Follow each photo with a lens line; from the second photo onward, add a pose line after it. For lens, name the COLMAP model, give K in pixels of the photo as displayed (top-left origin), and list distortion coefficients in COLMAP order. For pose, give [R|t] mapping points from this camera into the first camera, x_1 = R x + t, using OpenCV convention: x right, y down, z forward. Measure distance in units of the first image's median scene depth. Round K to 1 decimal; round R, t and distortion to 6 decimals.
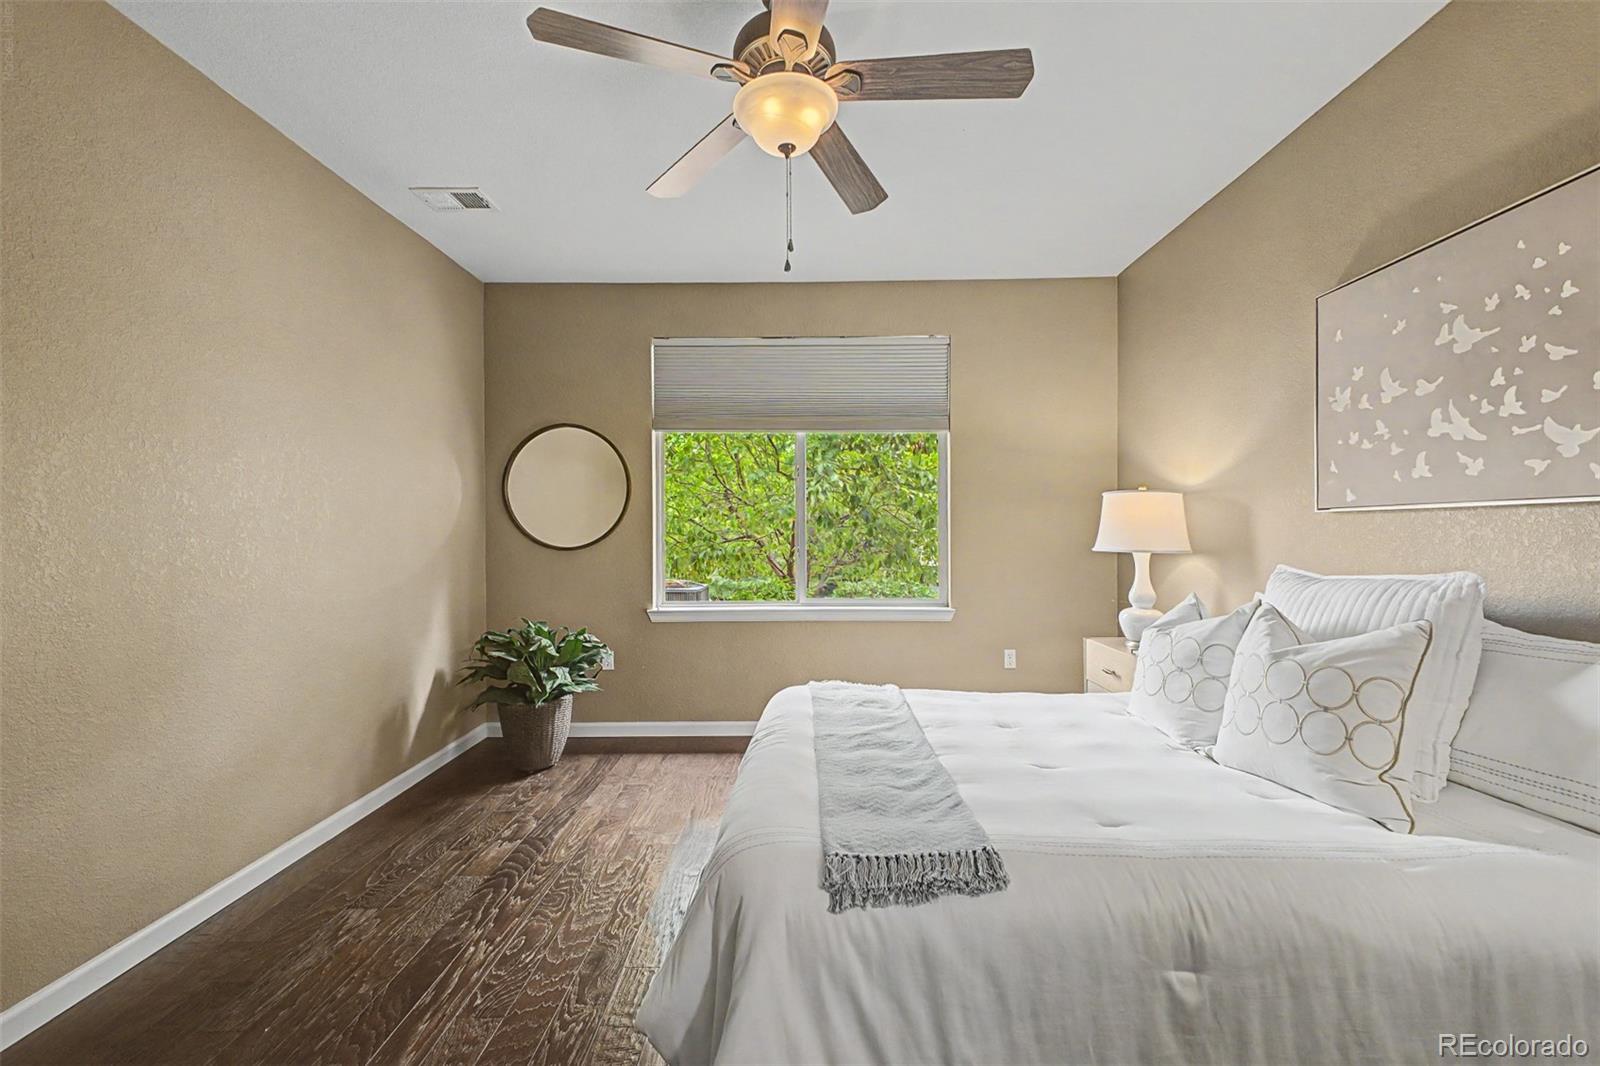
lens RADIAL K [[625.2, 0, 809.2], [0, 625.2, 525.8], [0, 0, 1]] dist [0.019448, -0.009423]
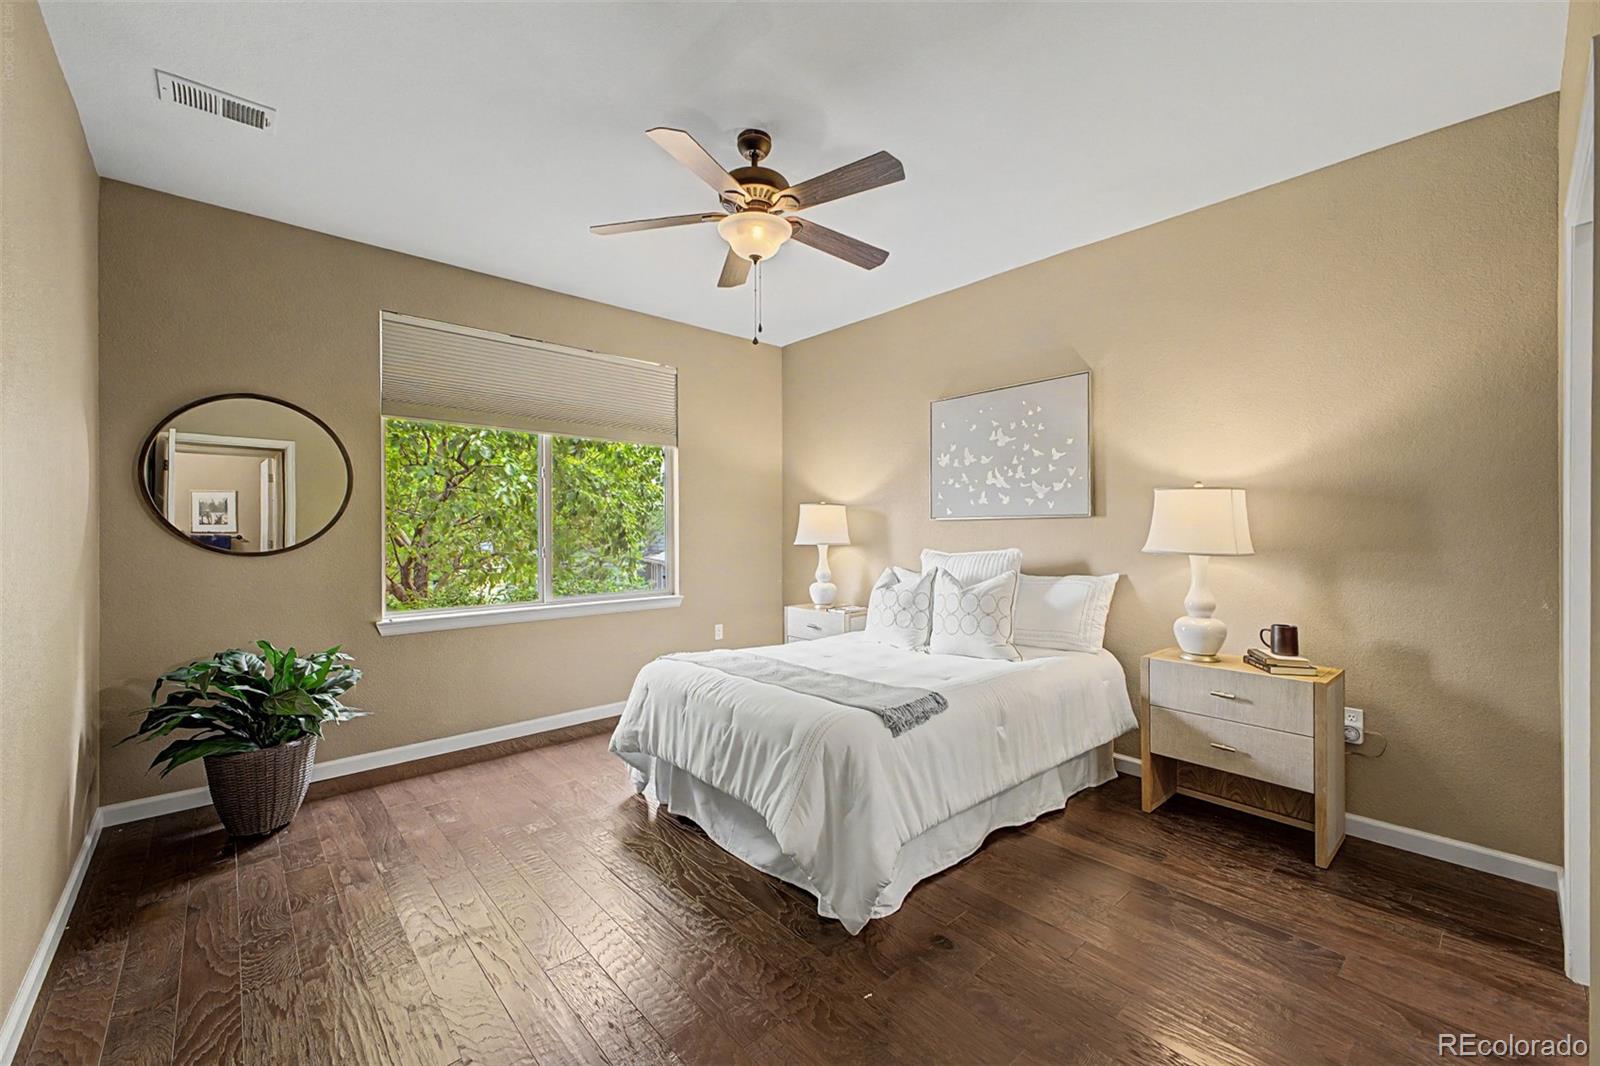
lens RADIAL K [[625.2, 0, 809.2], [0, 625.2, 525.8], [0, 0, 1]] dist [0.019448, -0.009423]
pose [[0.730078, 0.004351, 0.683349, -0.726034], [-0.003093, 0.999991, -0.003062, 0.002331], [-0.683356, 0.000122, 0.730085, -0.083428]]
